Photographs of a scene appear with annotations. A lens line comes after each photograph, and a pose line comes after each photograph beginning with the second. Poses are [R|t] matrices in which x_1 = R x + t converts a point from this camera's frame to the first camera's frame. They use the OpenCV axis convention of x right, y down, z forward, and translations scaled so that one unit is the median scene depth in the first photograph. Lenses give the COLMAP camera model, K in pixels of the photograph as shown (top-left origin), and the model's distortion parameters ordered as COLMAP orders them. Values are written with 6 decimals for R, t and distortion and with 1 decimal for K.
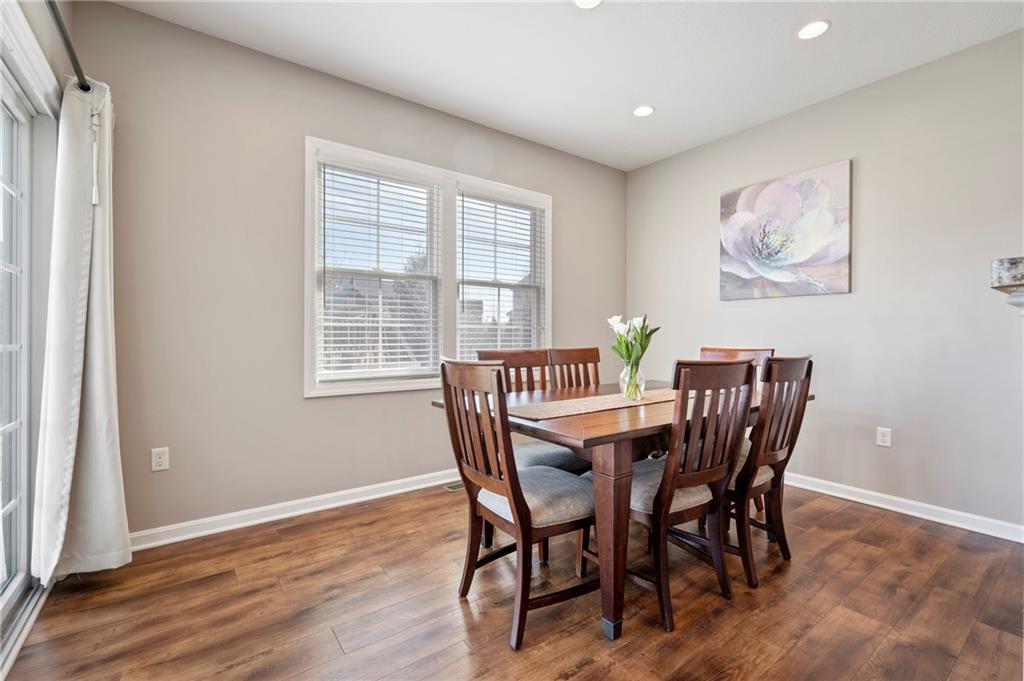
lens RADIAL K [[447.5, 0, 508.6], [0, 447.5, 339.1], [0, 0, 1]] dist [-0.001003, -0.000047]
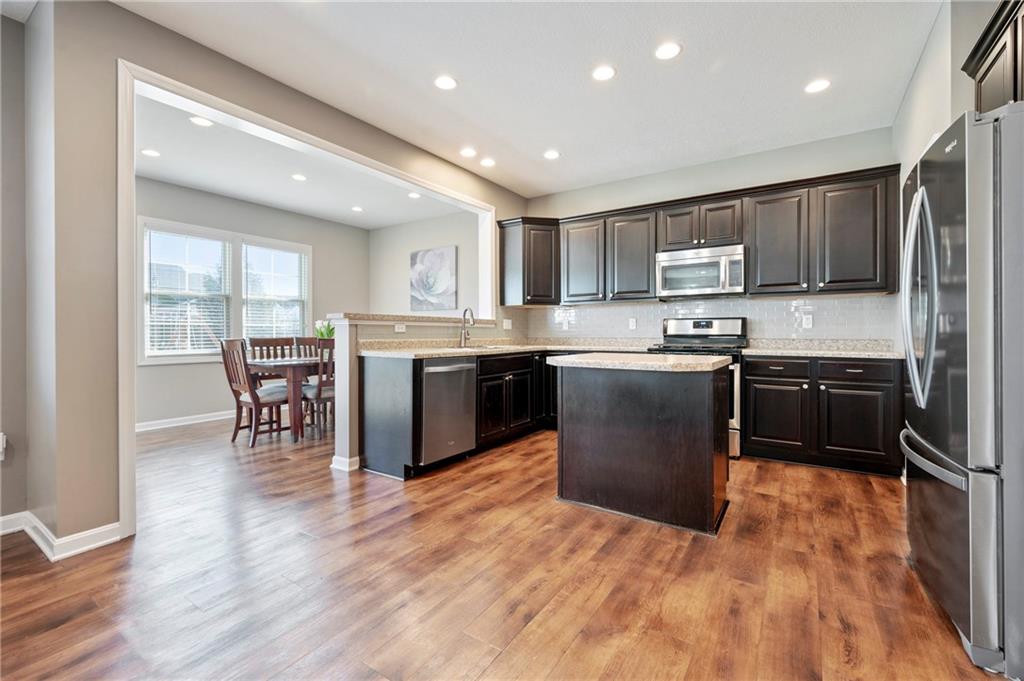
lens RADIAL K [[447.5, 0, 520.0], [0, 447.5, 340.6], [0, 0, 1]] dist [-0.001003, -0.000047]
pose [[0.942655, -0.007938, 0.333674, 0.309264], [0.004588, 0.999931, 0.010827, 0.018818], [-0.333736, -0.008675, 0.942627, -0.957538]]
